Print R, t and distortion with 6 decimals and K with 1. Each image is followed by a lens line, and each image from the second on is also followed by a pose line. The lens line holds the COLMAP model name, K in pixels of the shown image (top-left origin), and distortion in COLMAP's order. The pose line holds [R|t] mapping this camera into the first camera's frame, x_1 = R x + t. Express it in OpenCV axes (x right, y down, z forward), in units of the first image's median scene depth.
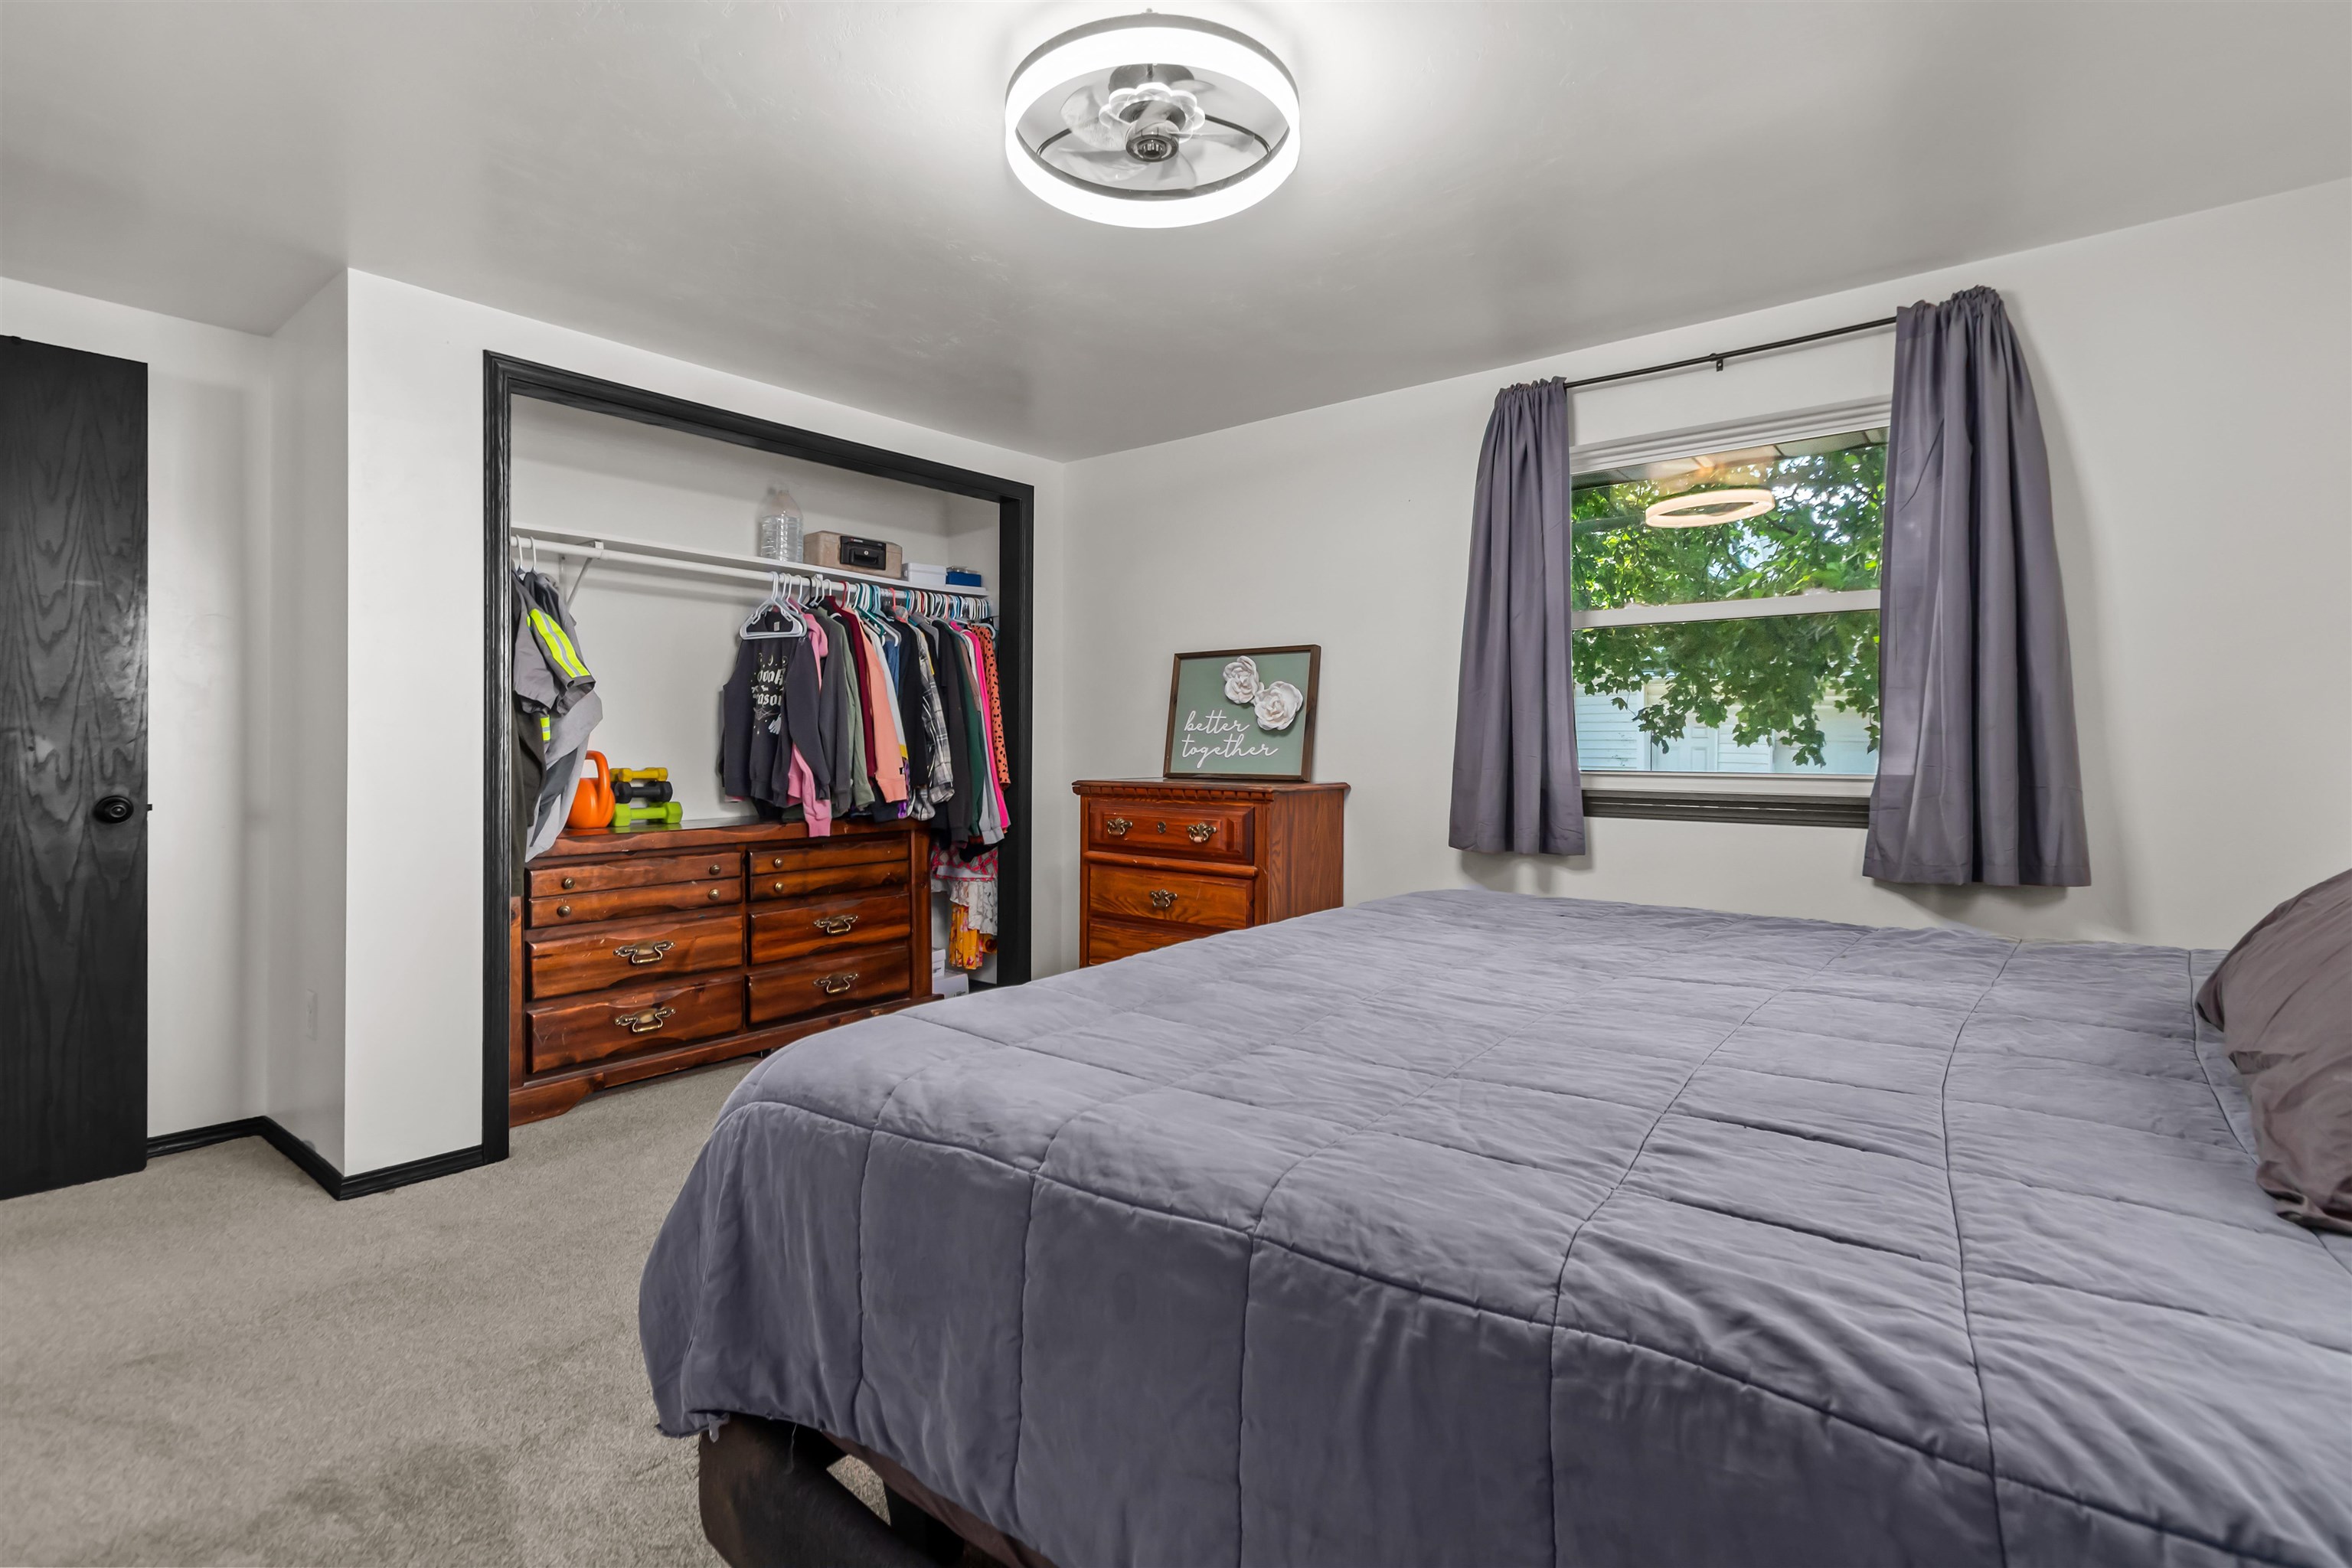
lens RADIAL K [[1090.1, 0, 1173.7], [0, 1090.1, 760.8], [0, 0, 1]] dist [-0.001608, 0.000367]
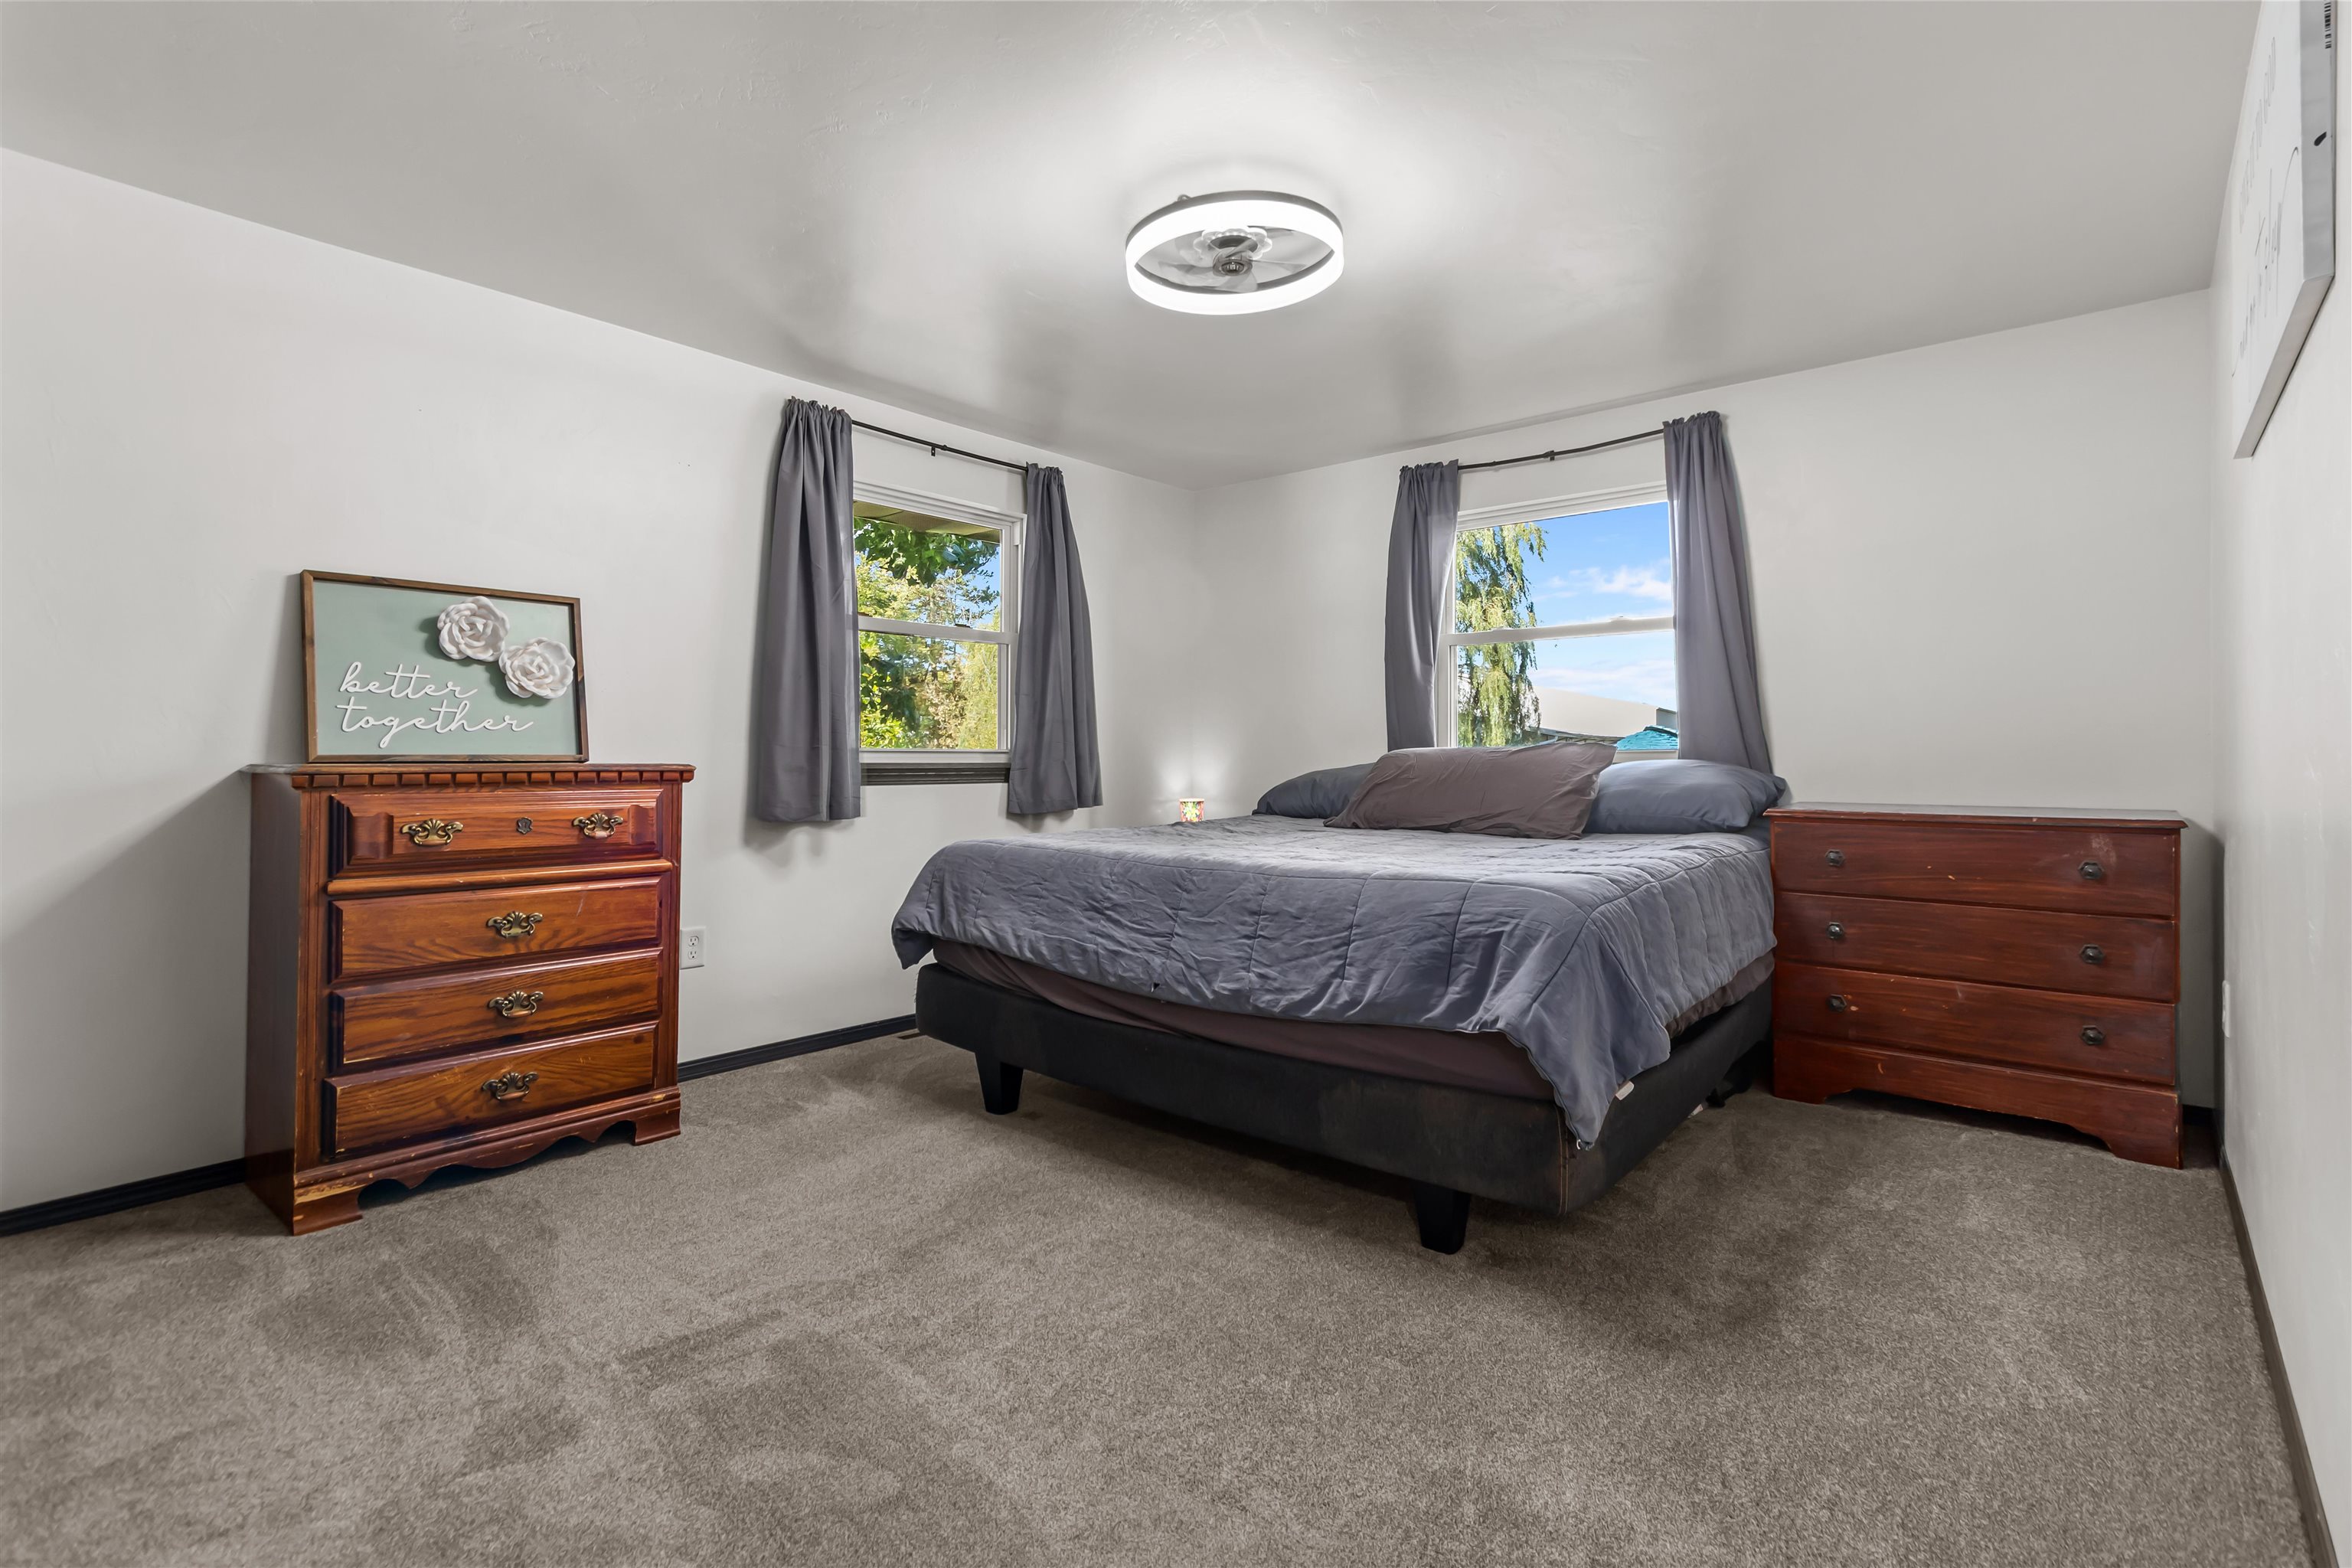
lens RADIAL K [[1090.1, 0, 1174.6], [0, 1090.1, 771.8], [0, 0, 1]] dist [-0.001608, 0.000367]
pose [[0.037677, -0.018627, 0.999116, -0.796241], [0.006262, 0.999811, 0.018404, 0.015607], [-0.999270, 0.005563, 0.037786, 0.593578]]
